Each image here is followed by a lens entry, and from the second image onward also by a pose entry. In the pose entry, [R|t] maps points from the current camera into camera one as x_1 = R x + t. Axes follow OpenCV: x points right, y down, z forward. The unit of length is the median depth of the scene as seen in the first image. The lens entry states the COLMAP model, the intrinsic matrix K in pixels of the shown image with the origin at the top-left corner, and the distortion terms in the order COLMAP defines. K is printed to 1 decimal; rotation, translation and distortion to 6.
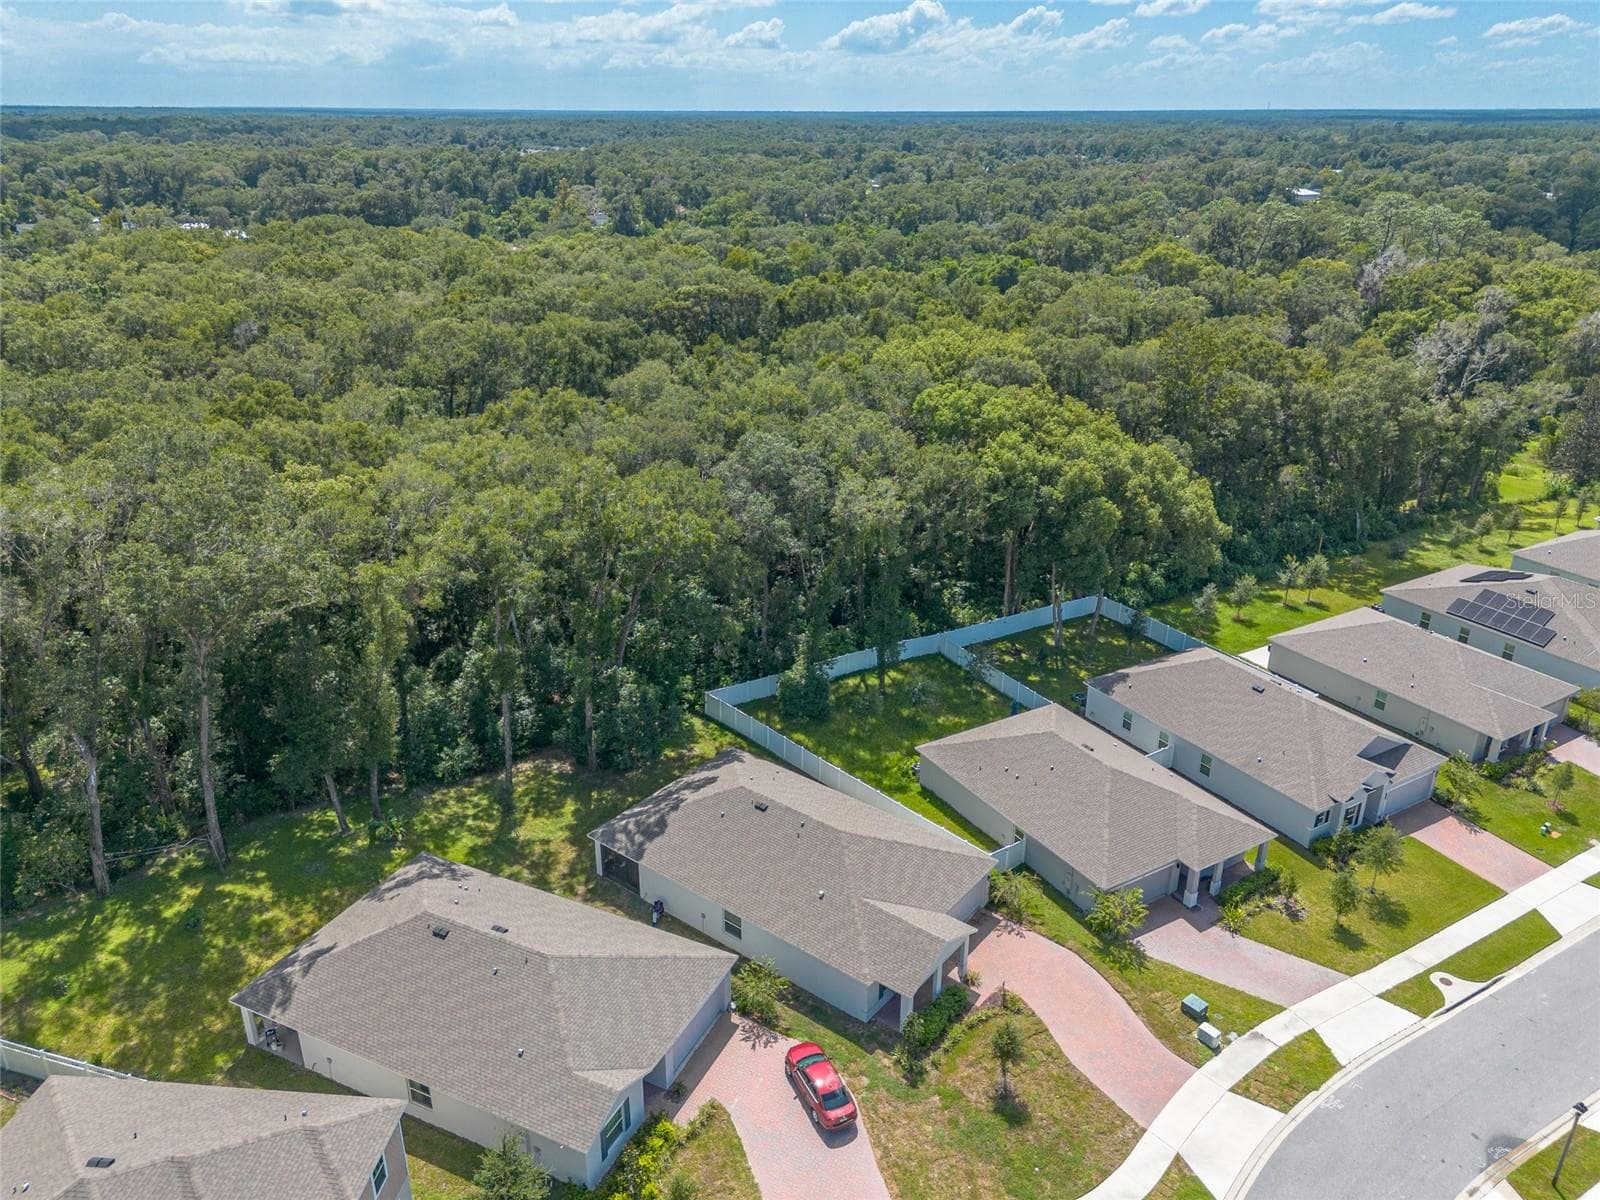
lens RADIAL K [[1147.7, 0, 800.0], [0, 1147.7, 600.0], [0, 0, 1]] dist [0.057153, -0.051118]
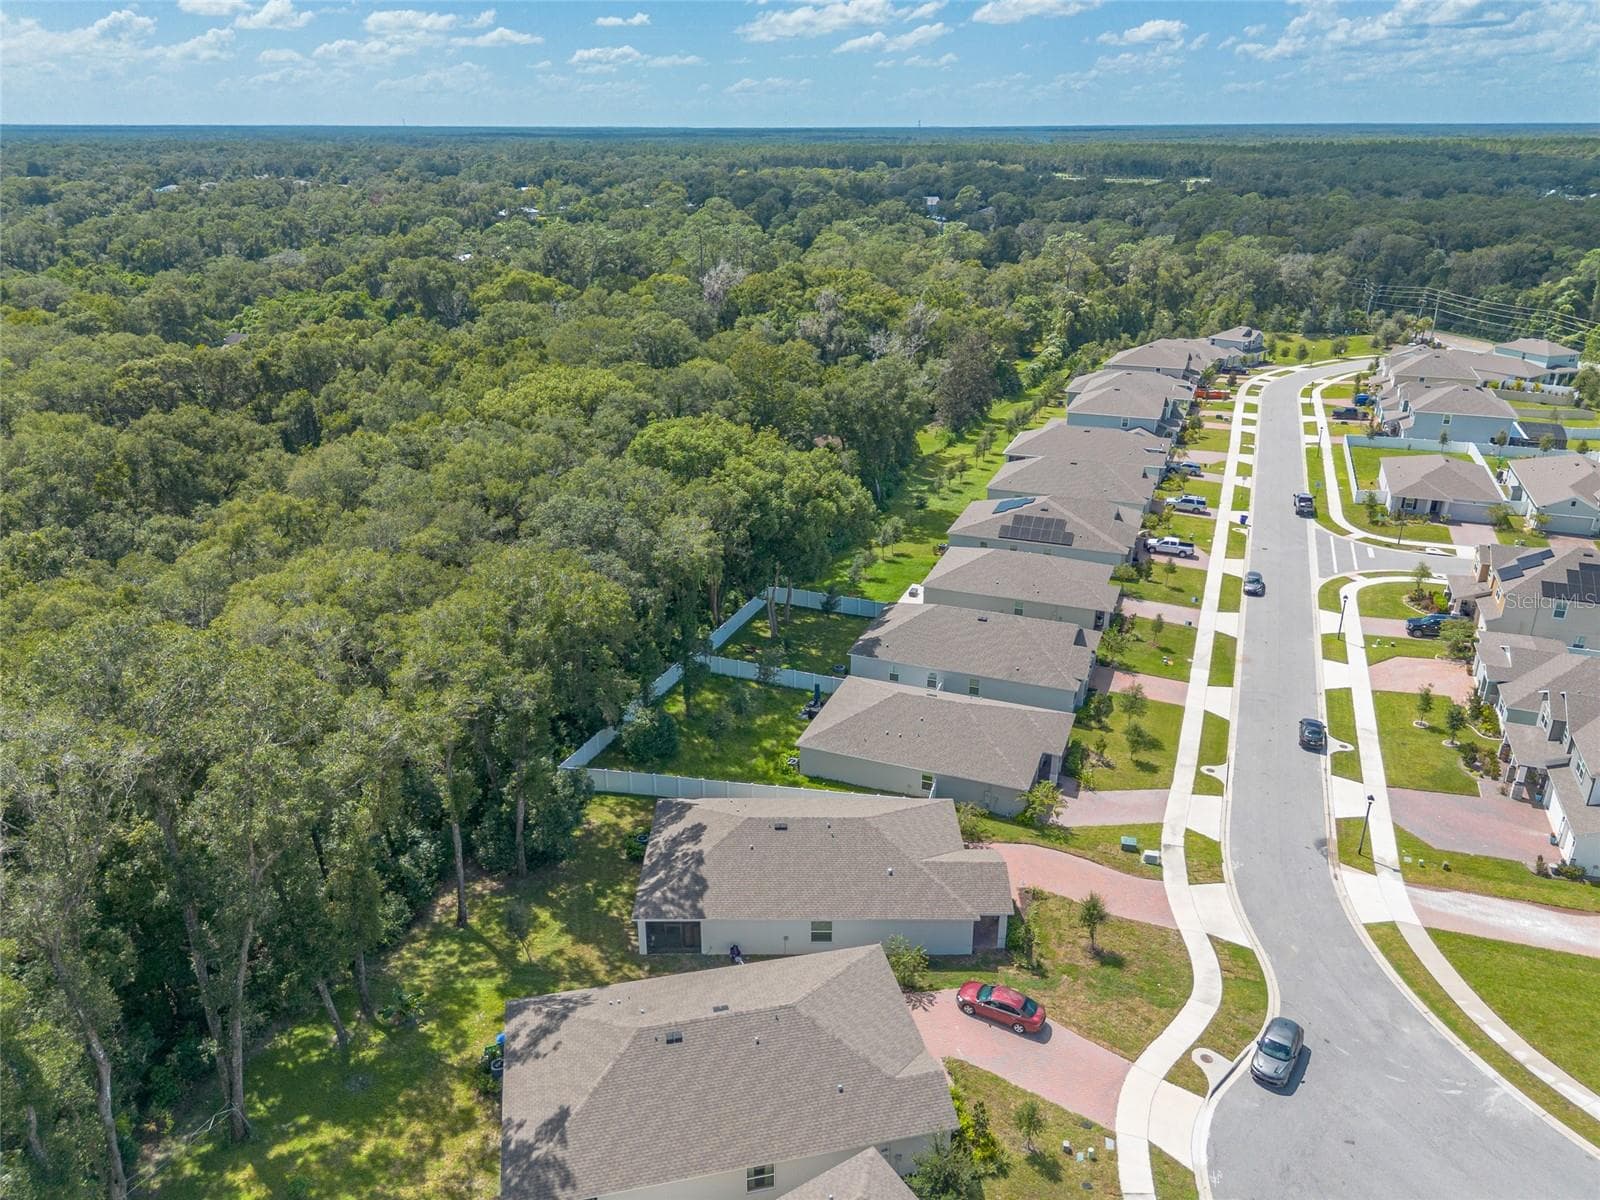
lens RADIAL K [[1147.7, 0, 800.0], [0, 1147.7, 600.0], [0, 0, 1]] dist [0.057153, -0.051118]
pose [[0.784544, -0.237752, 0.572682, -0.561205], [0.244053, 0.967424, 0.067291, -0.091348], [-0.570025, 0.086972, 0.817011, 0.080713]]
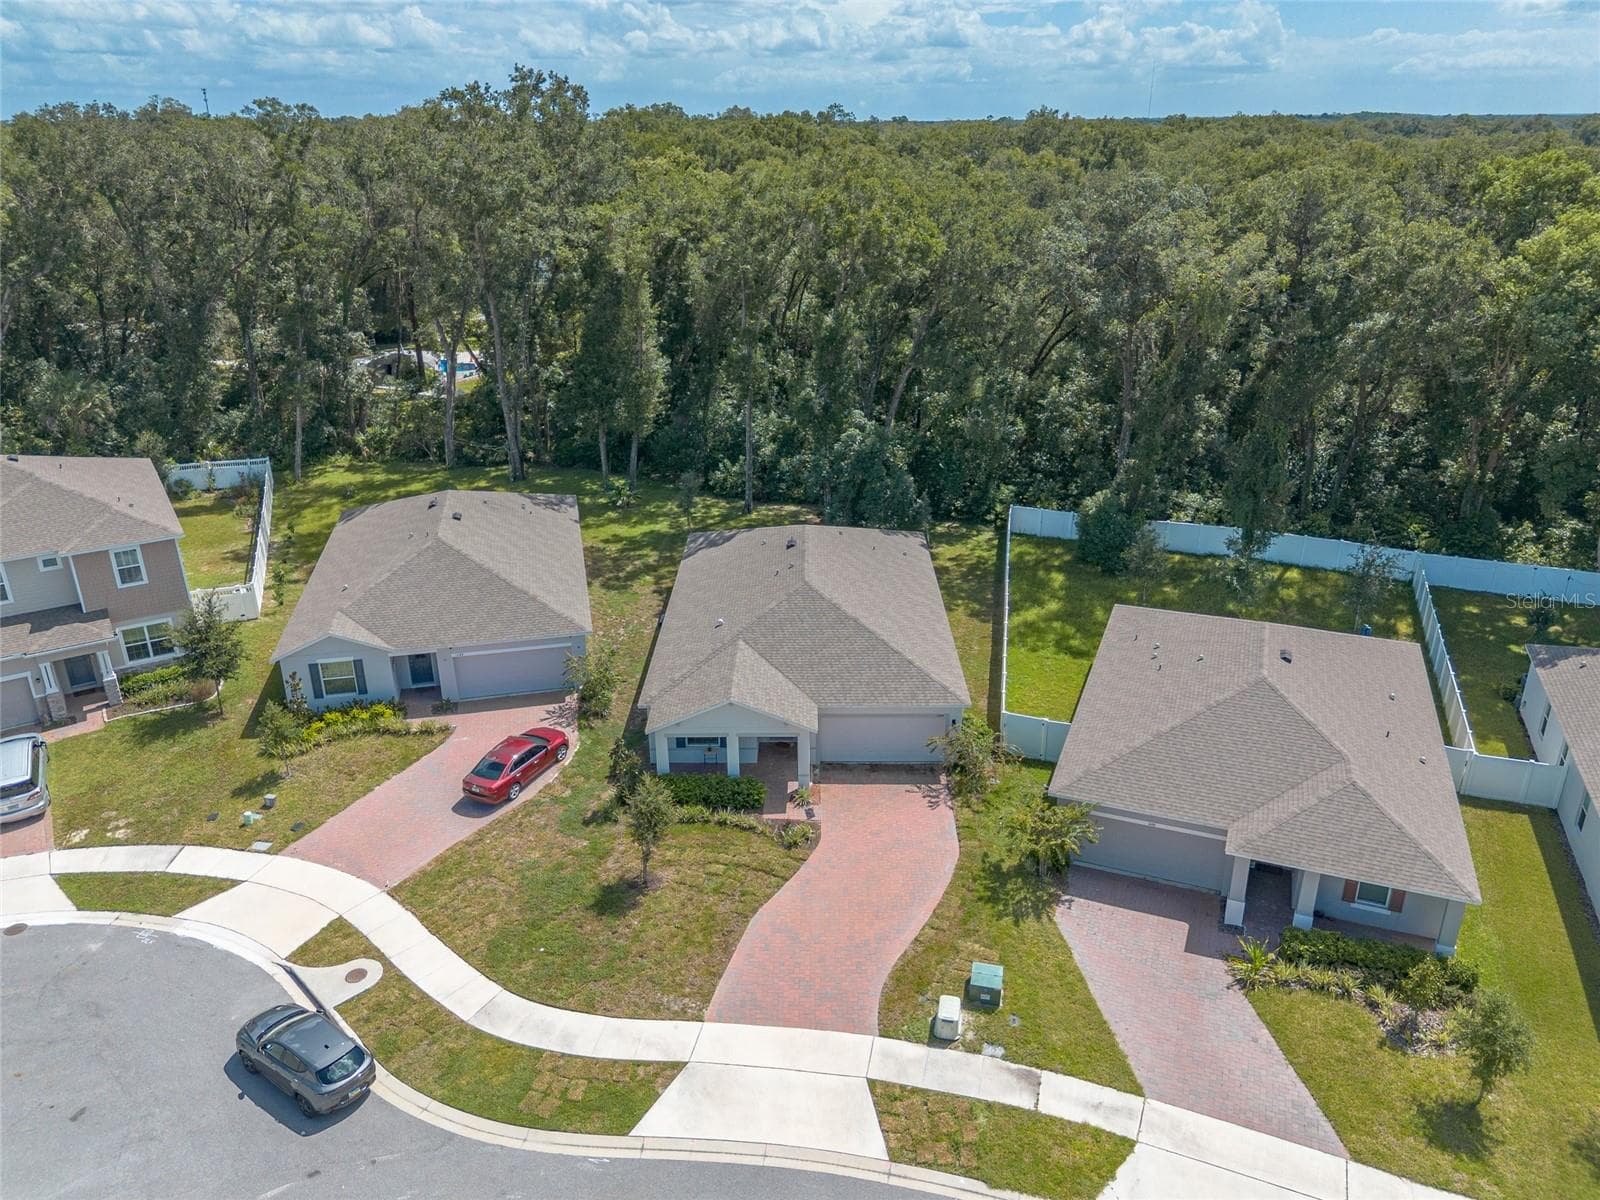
lens RADIAL K [[1147.7, 0, 800.0], [0, 1147.7, 600.0], [0, 0, 1]] dist [0.057153, -0.051118]
pose [[0.616588, 0.301499, -0.727267, 0.548787], [-0.305240, 0.943058, 0.132172, 0.103212], [0.725705, 0.140496, 0.673508, 0.436885]]
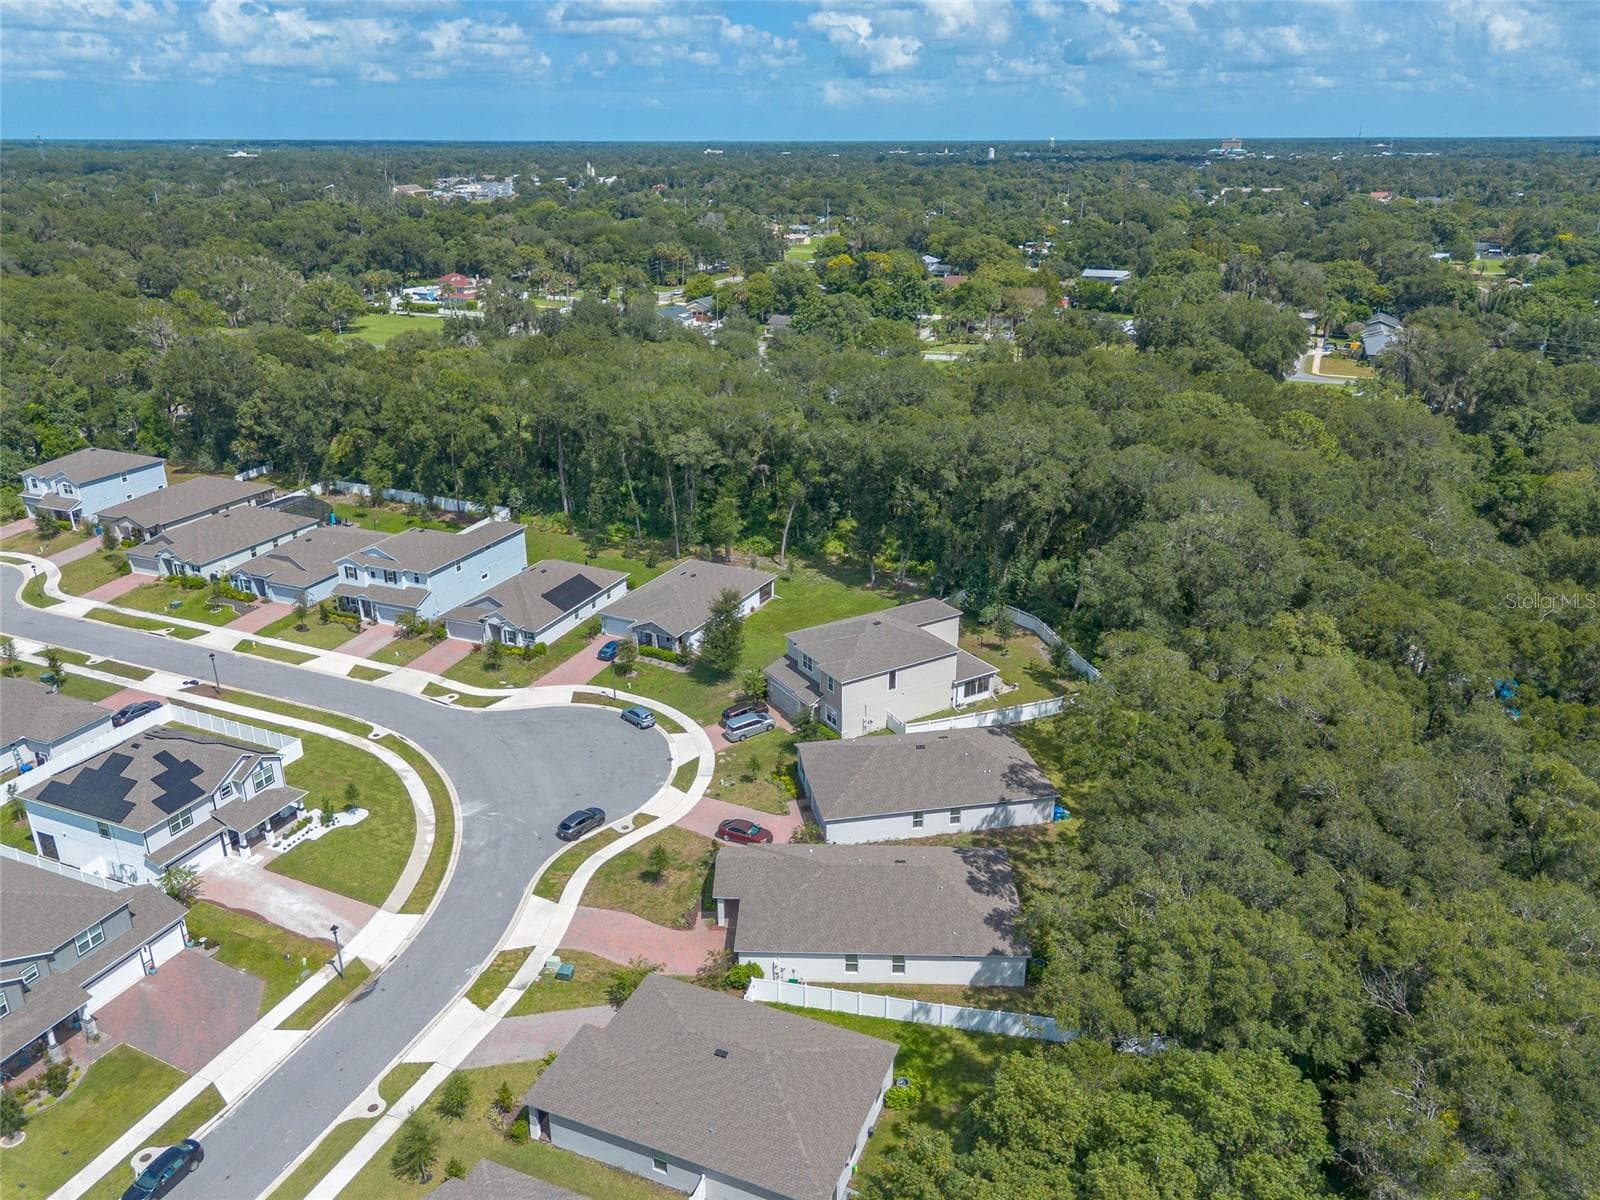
lens RADIAL K [[1147.7, 0, 800.0], [0, 1147.7, 600.0], [0, 0, 1]] dist [0.057153, -0.051118]
pose [[-0.801634, 0.226204, -0.553367, 0.660963], [-0.228422, 0.739514, 0.633200, -0.774953], [0.552455, 0.633996, -0.541150, 1.373035]]
